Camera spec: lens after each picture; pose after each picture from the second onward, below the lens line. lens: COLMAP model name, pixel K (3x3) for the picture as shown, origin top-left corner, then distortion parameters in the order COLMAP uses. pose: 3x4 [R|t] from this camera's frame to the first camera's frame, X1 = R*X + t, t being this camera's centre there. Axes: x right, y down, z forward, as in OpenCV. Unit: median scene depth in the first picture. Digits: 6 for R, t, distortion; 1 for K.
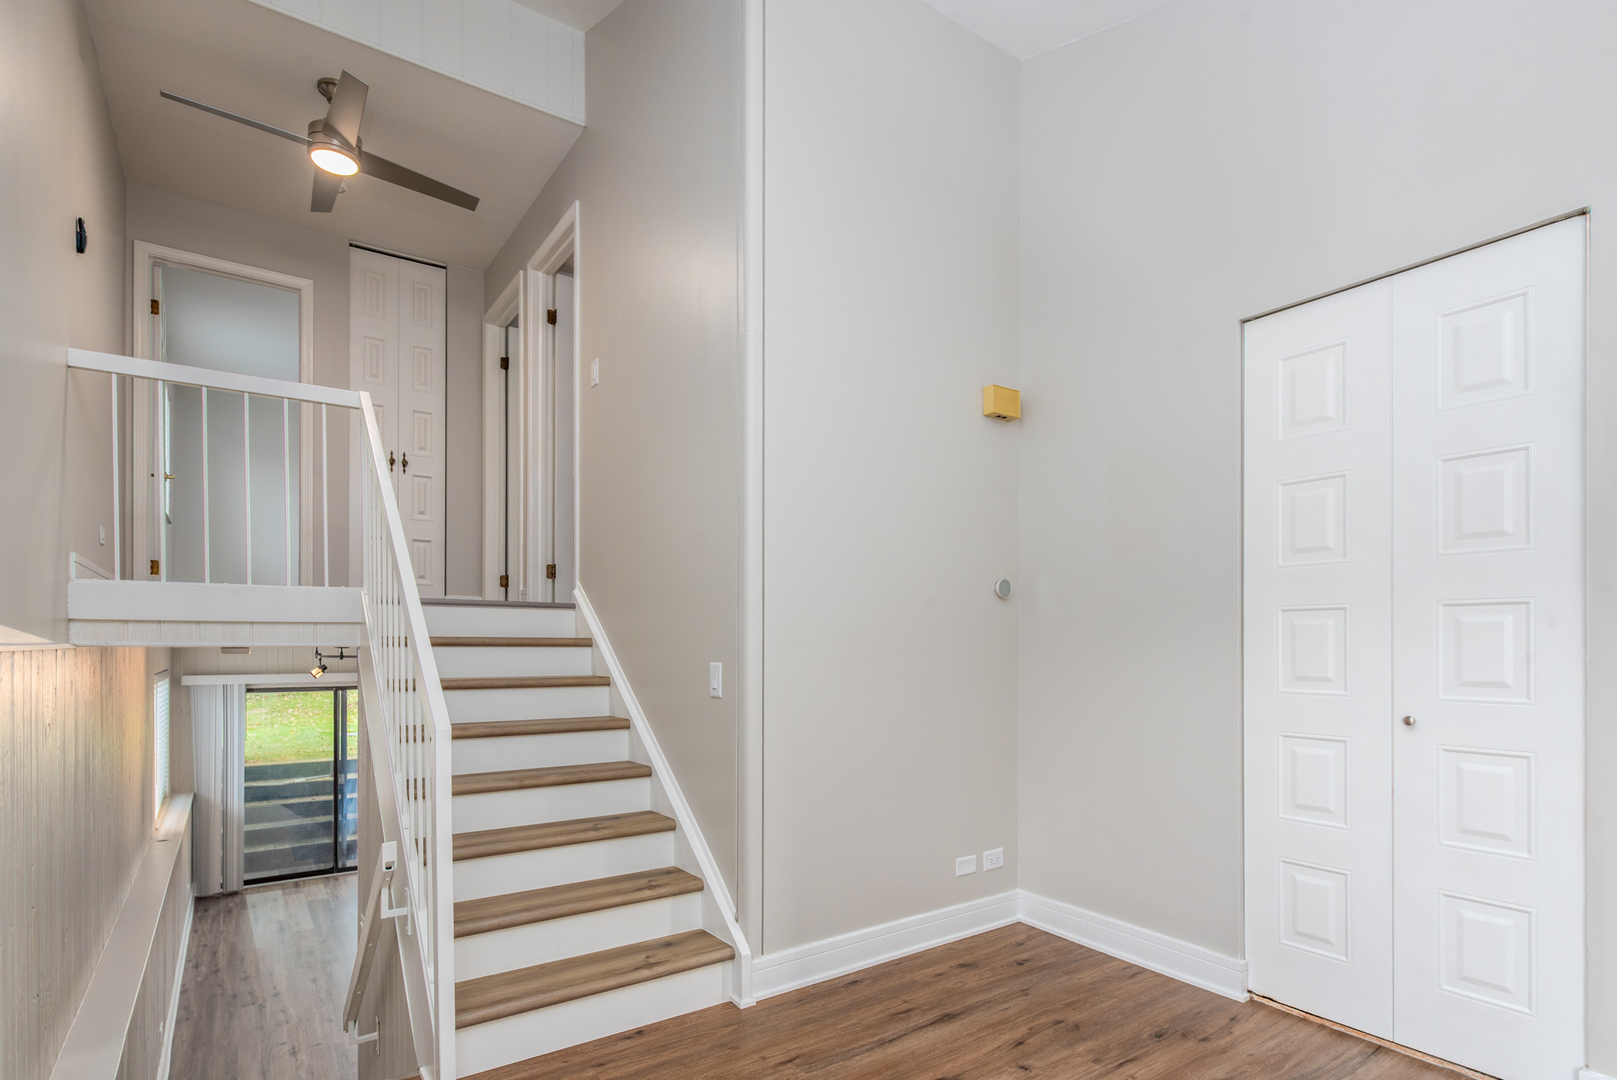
lens RADIAL K [[811.0, 0, 806.2], [0, 811.0, 644.2], [0, 0, 1]] dist [0.002778, -0.000072]
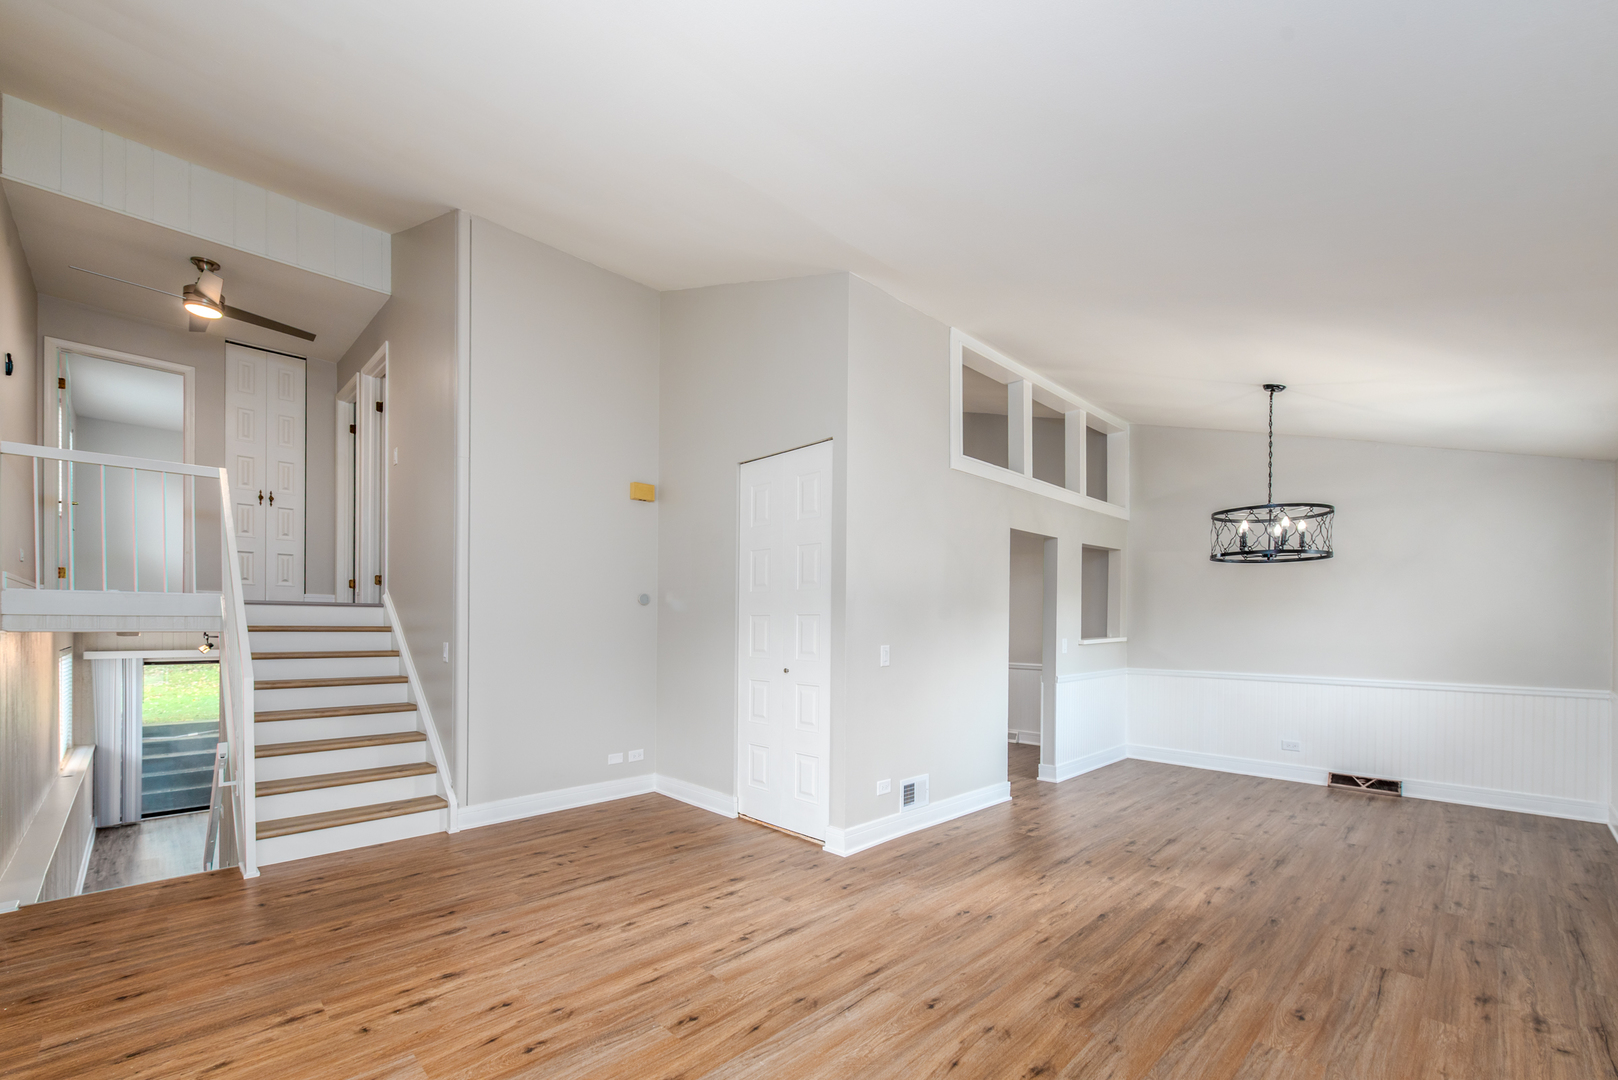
lens RADIAL K [[666.7, 0, 811.3], [0, 666.7, 627.5], [0, 0, 1]] dist [-0.000138, -0.000040]
pose [[0.984592, 0.002954, 0.174843, 0.250230], [-0.003622, 0.999987, 0.003502, -0.010071], [-0.174831, -0.004082, 0.984590, -0.332489]]
